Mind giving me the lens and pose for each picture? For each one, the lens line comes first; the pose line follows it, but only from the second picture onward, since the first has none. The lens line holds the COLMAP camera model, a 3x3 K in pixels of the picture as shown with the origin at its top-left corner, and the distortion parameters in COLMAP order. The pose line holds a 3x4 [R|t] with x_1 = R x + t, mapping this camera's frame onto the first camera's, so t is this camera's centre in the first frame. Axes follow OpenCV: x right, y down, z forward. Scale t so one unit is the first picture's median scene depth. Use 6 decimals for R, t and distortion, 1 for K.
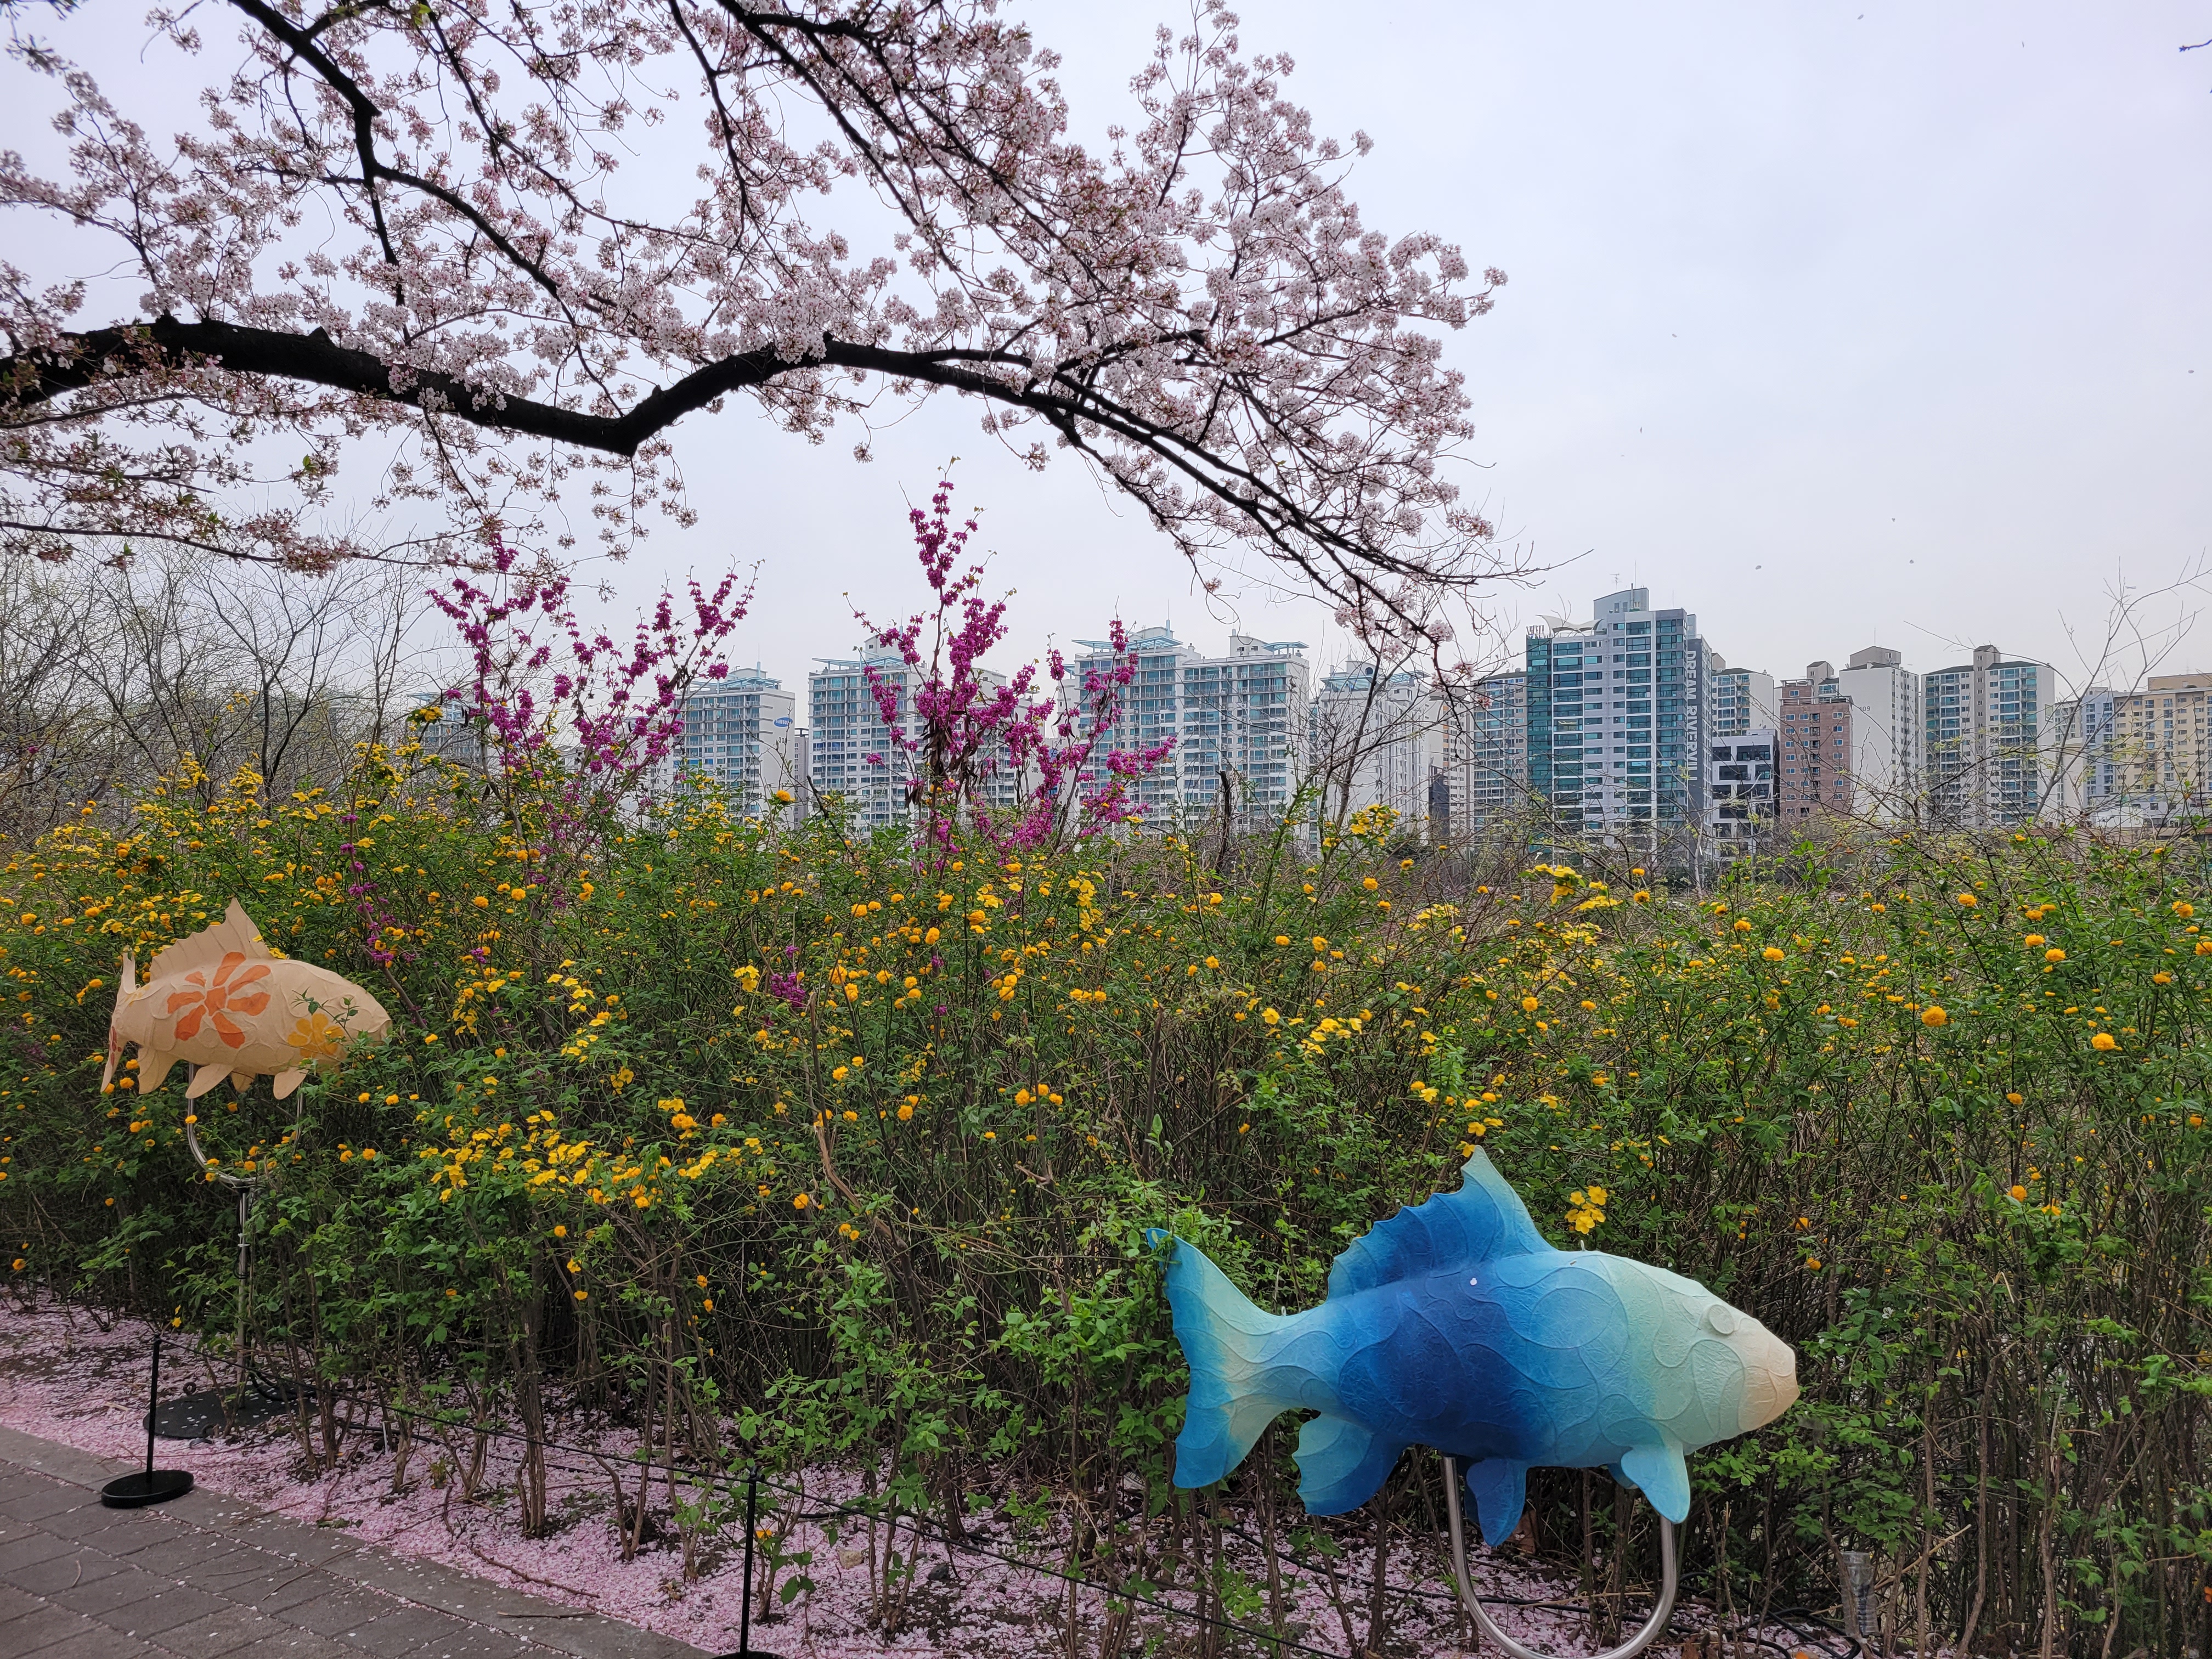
lens RADIAL K [[1687.4, 0, 1101.3], [0, 1687.4, 846.8], [0, 0, 1]] dist [0.051810, -0.021624]
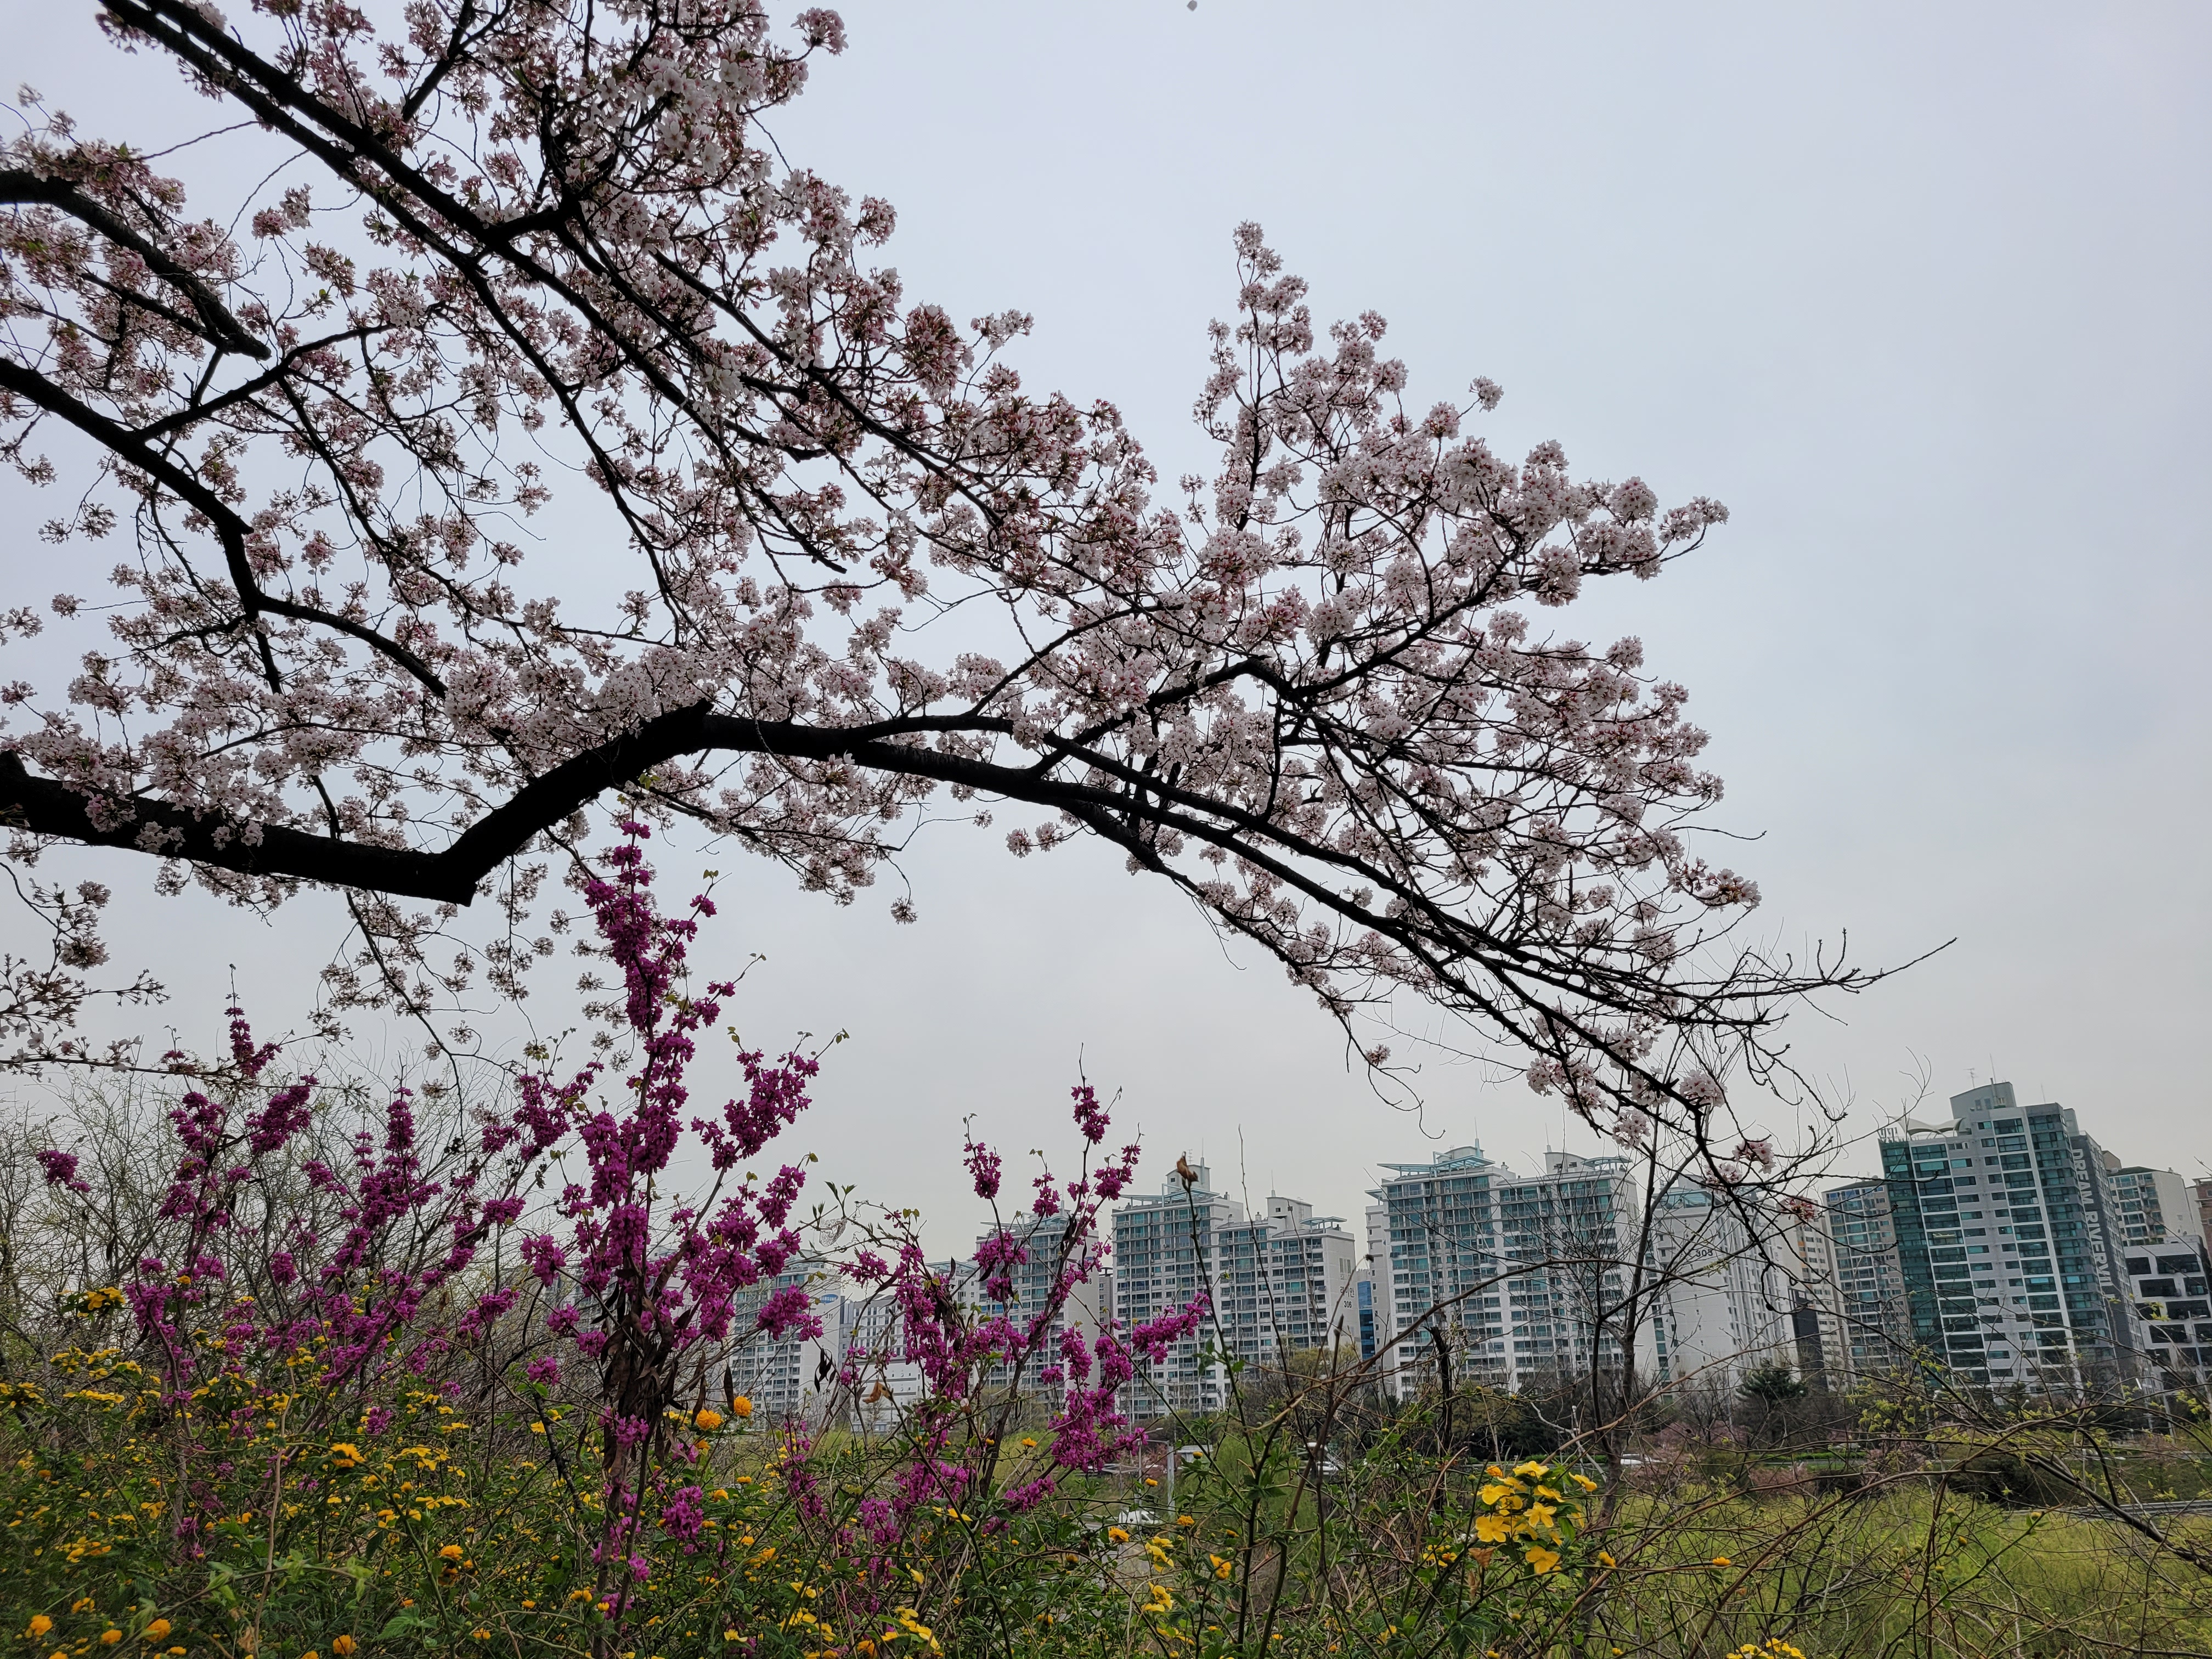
lens RADIAL K [[1687.4, 0, 1099.8], [0, 1687.4, 845.4], [0, 0, 1]] dist [0.051810, -0.021624]
pose [[0.983018, -0.077747, -0.166227, 0.076441], [0.023084, 0.951012, -0.308291, -0.023628], [0.182052, 0.299219, 0.936656, 0.294119]]
